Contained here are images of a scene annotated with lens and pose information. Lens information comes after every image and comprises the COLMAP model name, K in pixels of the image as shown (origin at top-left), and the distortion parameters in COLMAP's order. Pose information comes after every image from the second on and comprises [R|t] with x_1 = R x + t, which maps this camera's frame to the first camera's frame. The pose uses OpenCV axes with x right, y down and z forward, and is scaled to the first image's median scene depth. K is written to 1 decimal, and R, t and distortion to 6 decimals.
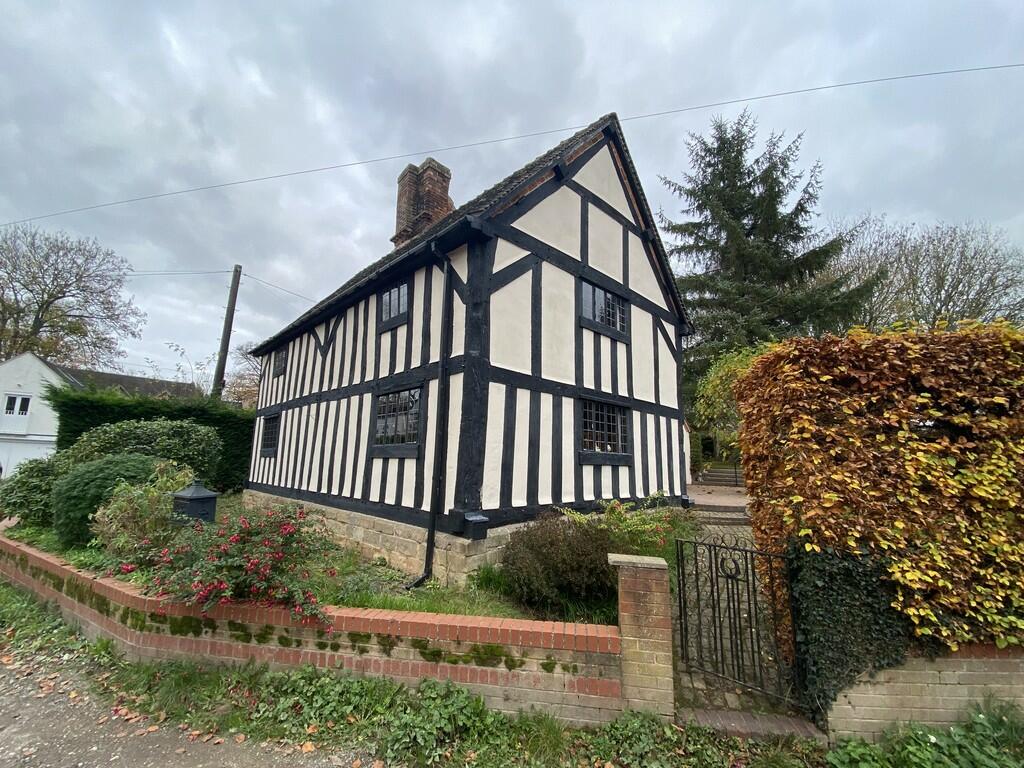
lens RADIAL K [[410.5, 0, 512.0], [0, 410.5, 384.0], [0, 0, 1]] dist [0.021083, -0.021405]
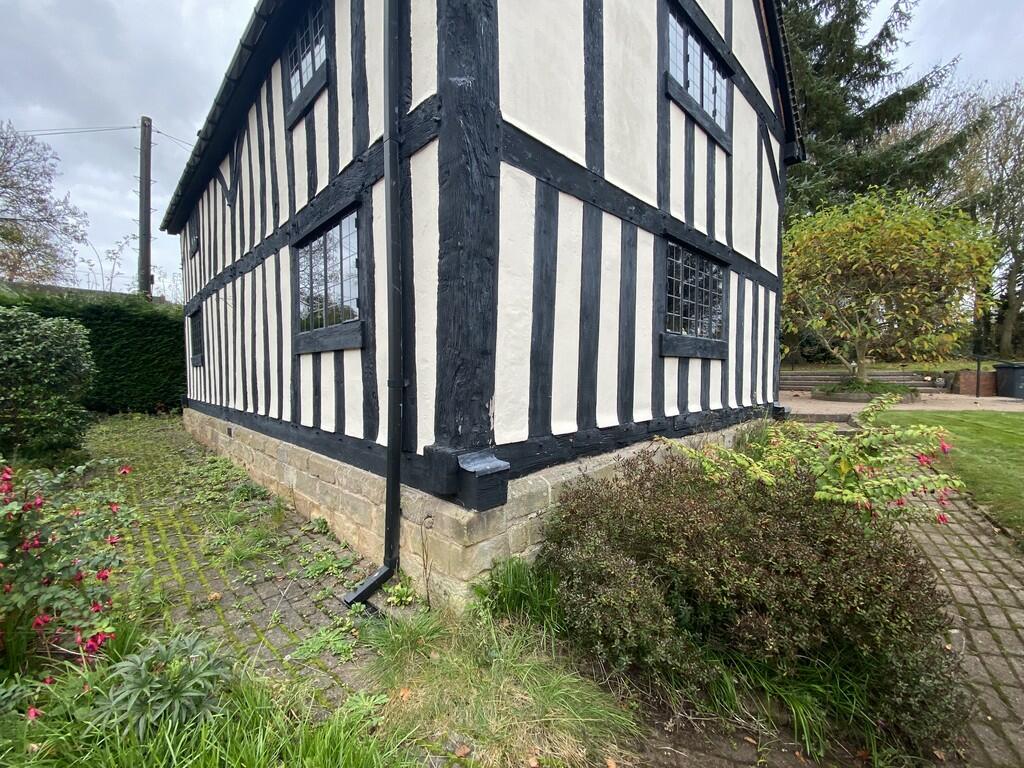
lens RADIAL K [[410.5, 0, 512.0], [0, 410.5, 384.0], [0, 0, 1]] dist [0.021083, -0.021405]
pose [[0.999690, -0.024222, 0.005735, -0.046026], [0.022467, 0.977222, 0.211027, 0.118125], [-0.010716, -0.210833, 0.977463, 0.473350]]
